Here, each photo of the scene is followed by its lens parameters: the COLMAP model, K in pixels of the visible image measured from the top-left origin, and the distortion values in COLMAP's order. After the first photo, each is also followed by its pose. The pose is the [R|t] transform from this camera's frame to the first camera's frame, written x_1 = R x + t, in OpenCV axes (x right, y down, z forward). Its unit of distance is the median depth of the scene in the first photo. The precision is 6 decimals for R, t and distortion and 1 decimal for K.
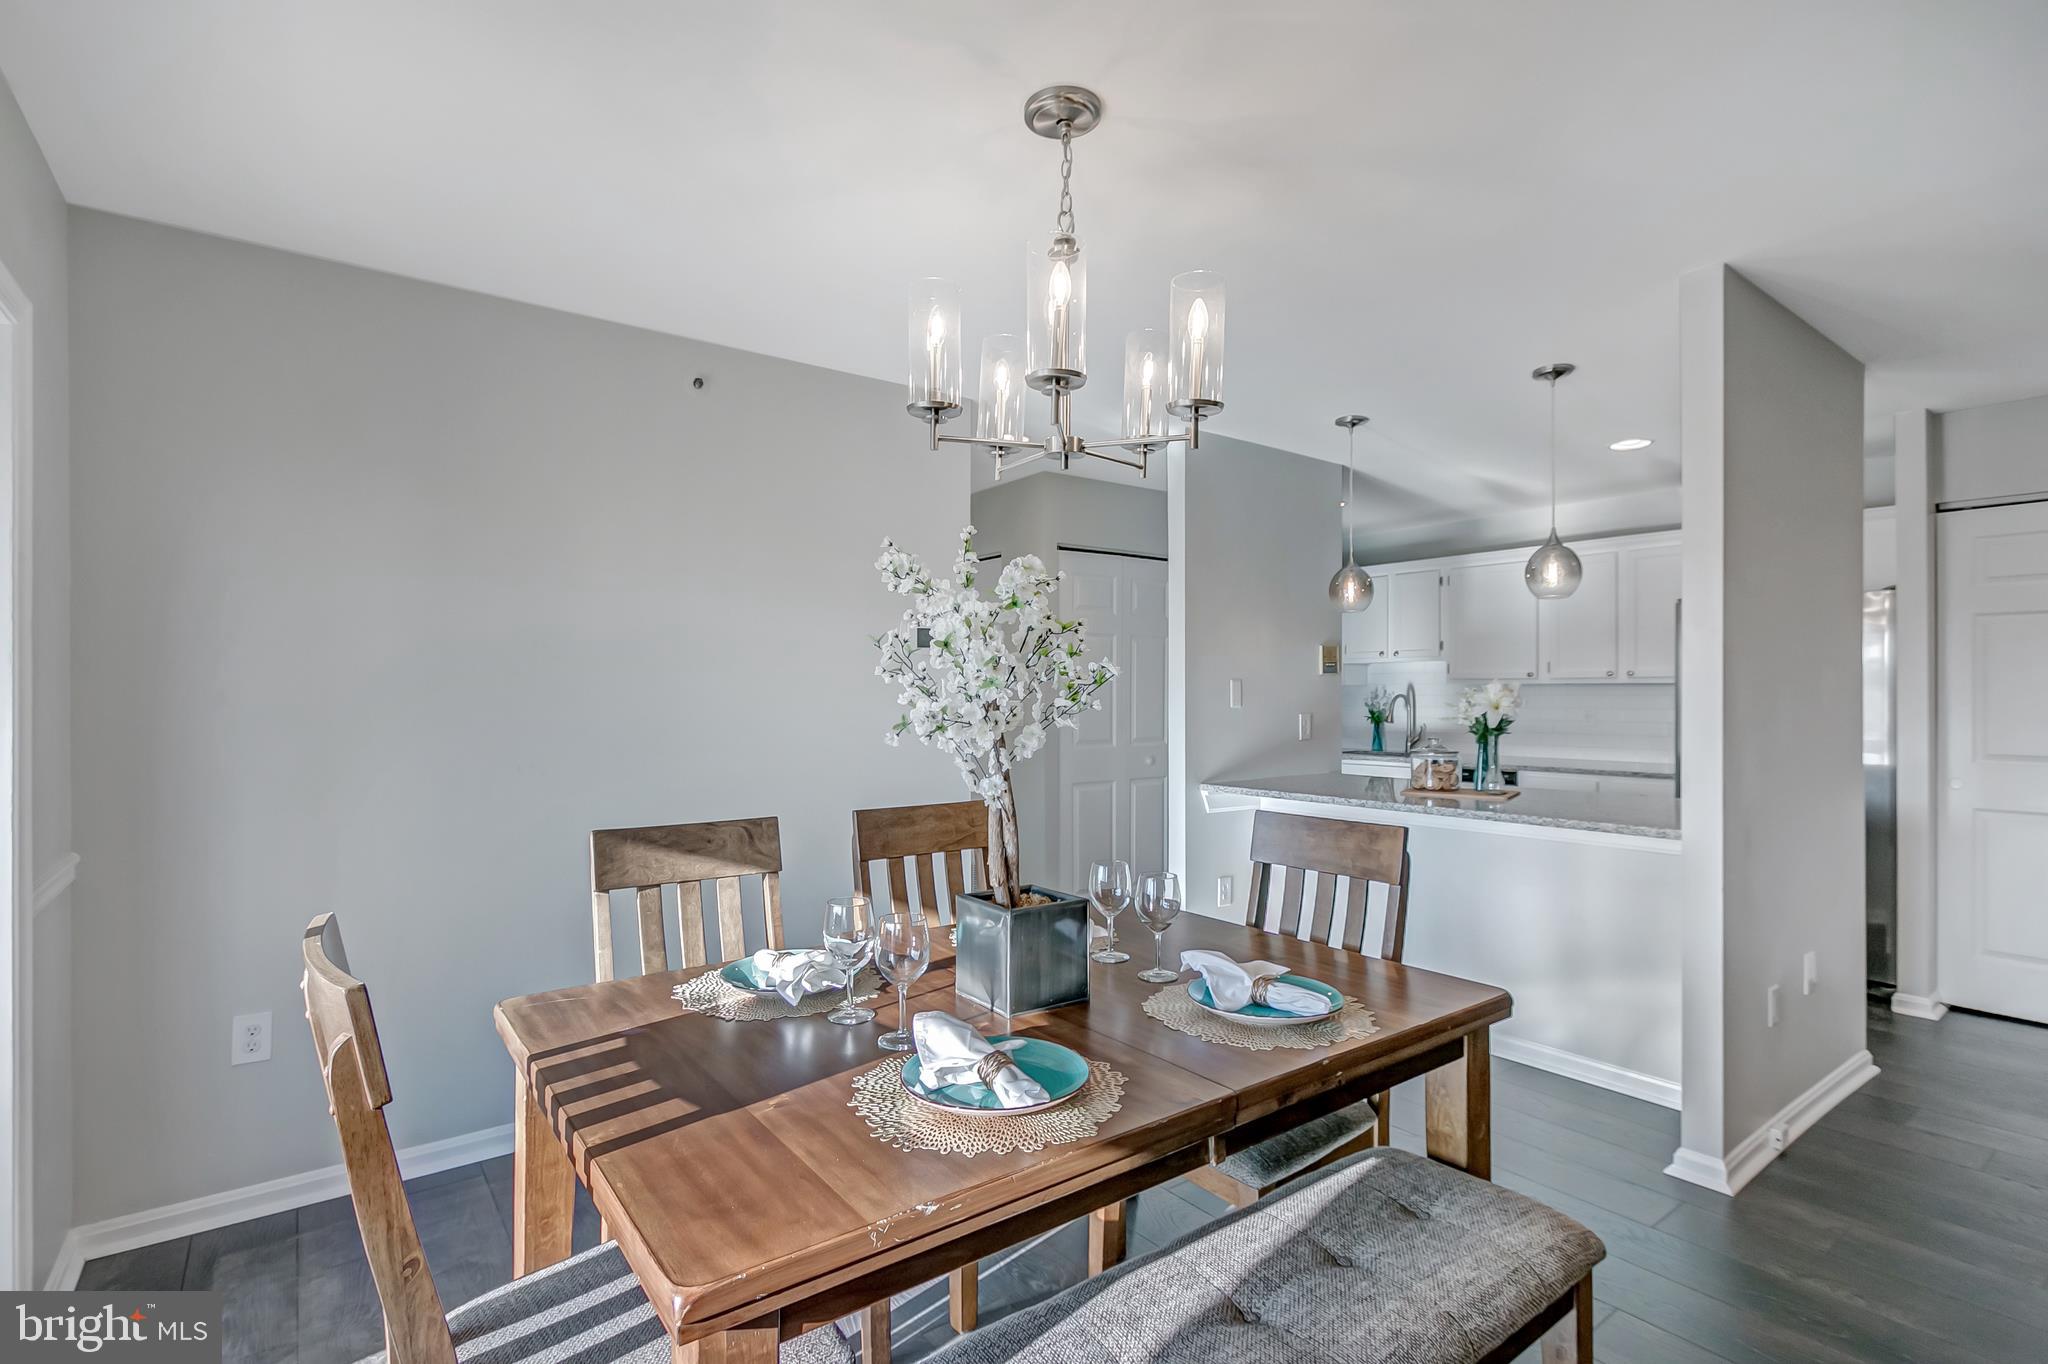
lens RADIAL K [[967.5, 0, 1035.0], [0, 967.5, 689.7], [0, 0, 1]] dist [0.021550, 0.000482]
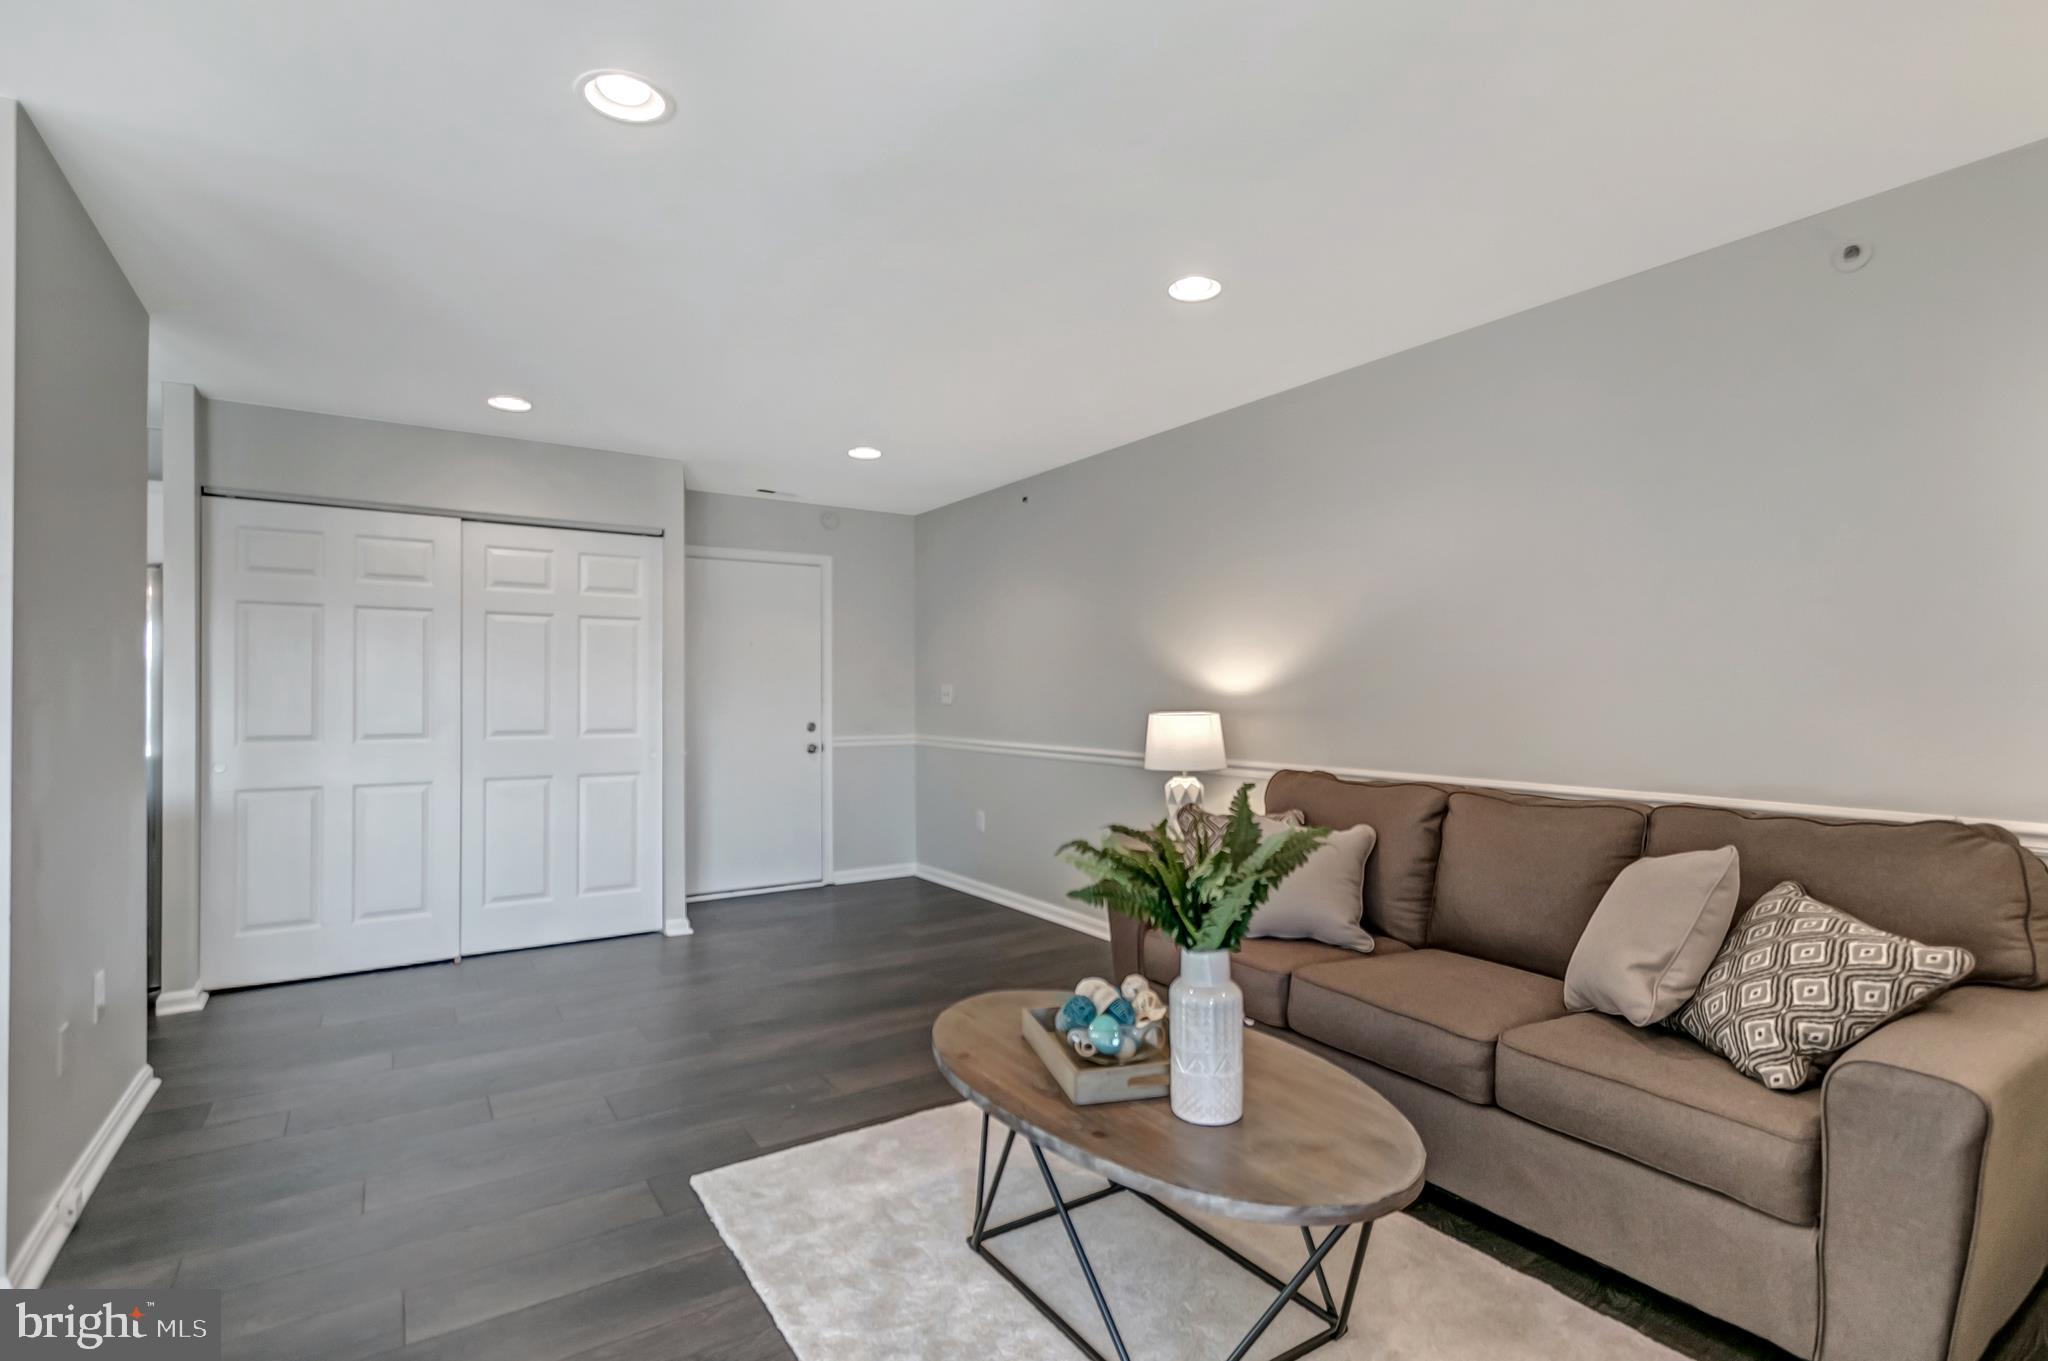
lens RADIAL K [[976.6, 0, 1024.0], [0, 976.6, 680.5], [0, 0, 1]] dist [-0.001398, -0.000243]
pose [[0.083792, 0.013782, 0.996388, 0.011102], [0.001231, 0.999902, -0.013934, 0.021413], [-0.996482, 0.002394, 0.083767, 0.099864]]
